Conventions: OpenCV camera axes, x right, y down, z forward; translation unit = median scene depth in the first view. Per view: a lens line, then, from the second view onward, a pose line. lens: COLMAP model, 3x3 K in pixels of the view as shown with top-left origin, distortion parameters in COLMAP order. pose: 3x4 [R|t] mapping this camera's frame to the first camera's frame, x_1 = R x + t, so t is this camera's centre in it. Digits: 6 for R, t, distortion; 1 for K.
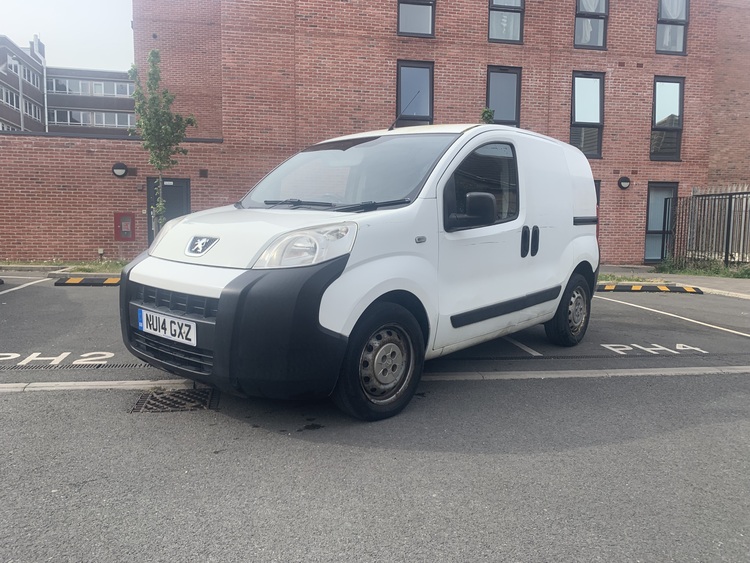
lens RADIAL K [[572.4, 0, 373.5], [0, 572.4, 277.1], [0, 0, 1]] dist [0.014912, -0.022934]
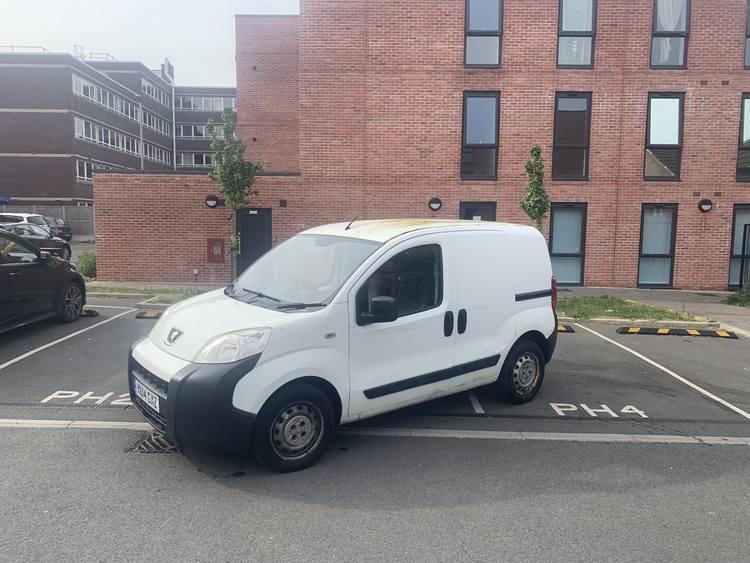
lens RADIAL K [[572.4, 0, 377.8], [0, 572.4, 286.4], [0, 0, 1]] dist [0.014912, -0.022934]
pose [[0.982445, 0.021845, -0.185269, 0.277853], [-0.018453, 0.999629, 0.020012, -0.133904], [0.185638, -0.016242, 0.982484, -0.175352]]
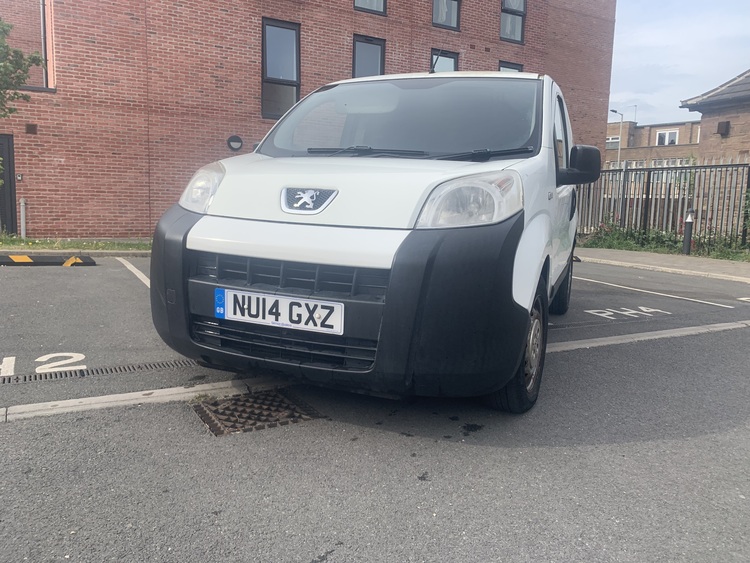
lens RADIAL K [[572.4, 0, 375.2], [0, 572.4, 268.7], [0, 0, 1]] dist [0.014912, -0.022934]
pose [[0.947416, -0.023652, 0.319129, -0.283323], [0.014990, 0.999450, 0.029573, 0.008368], [-0.319653, -0.023234, 0.947250, 0.169798]]
